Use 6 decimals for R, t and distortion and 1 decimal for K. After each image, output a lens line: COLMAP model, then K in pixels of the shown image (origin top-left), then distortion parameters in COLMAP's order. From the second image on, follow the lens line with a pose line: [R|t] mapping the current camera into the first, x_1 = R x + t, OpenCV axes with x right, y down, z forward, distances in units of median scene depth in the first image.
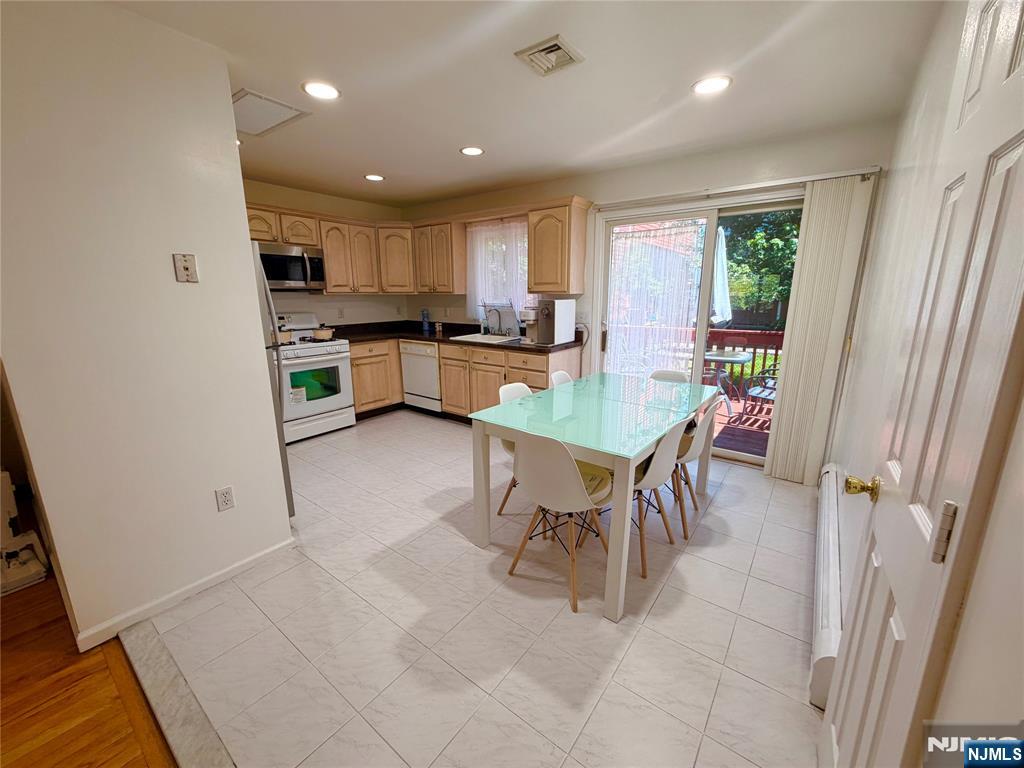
lens RADIAL K [[406.8, 0, 506.0], [0, 406.8, 388.7], [0, 0, 1]] dist [0.001569, 0.000692]
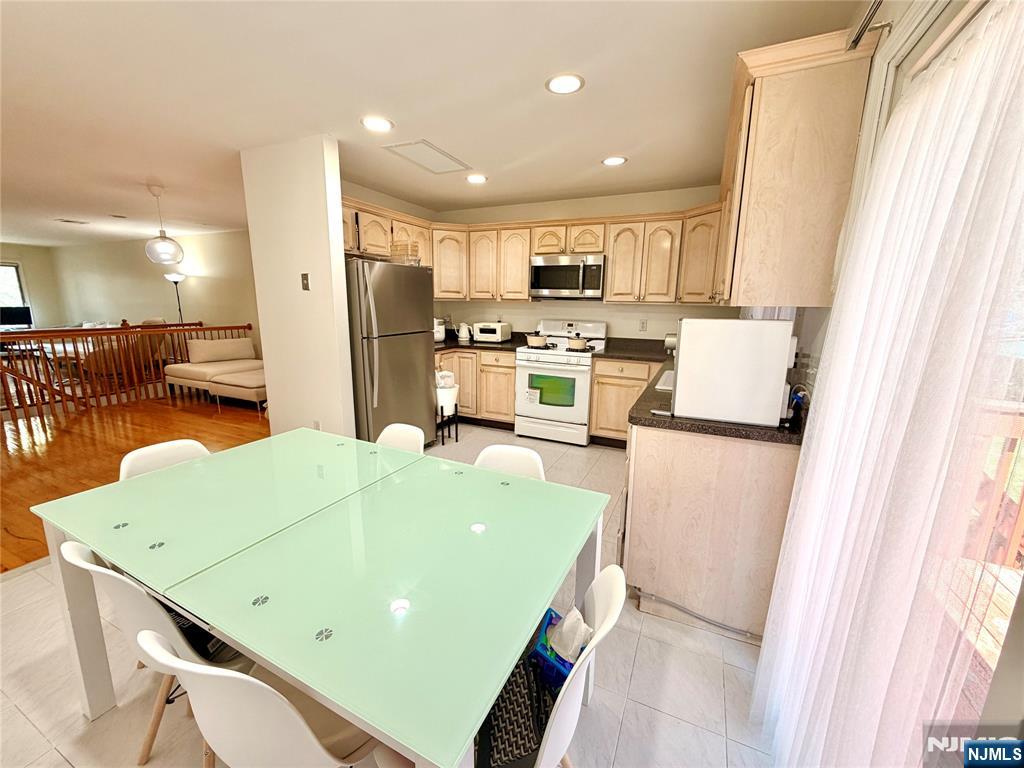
lens RADIAL K [[406.8, 0, 518.6], [0, 406.8, 387.3], [0, 0, 1]] dist [0.001569, 0.000692]
pose [[0.206819, 0.203454, -0.956991, 0.480965], [-0.238978, 0.959017, 0.152238, -0.152418], [0.948744, 0.197214, 0.246964, 0.664722]]
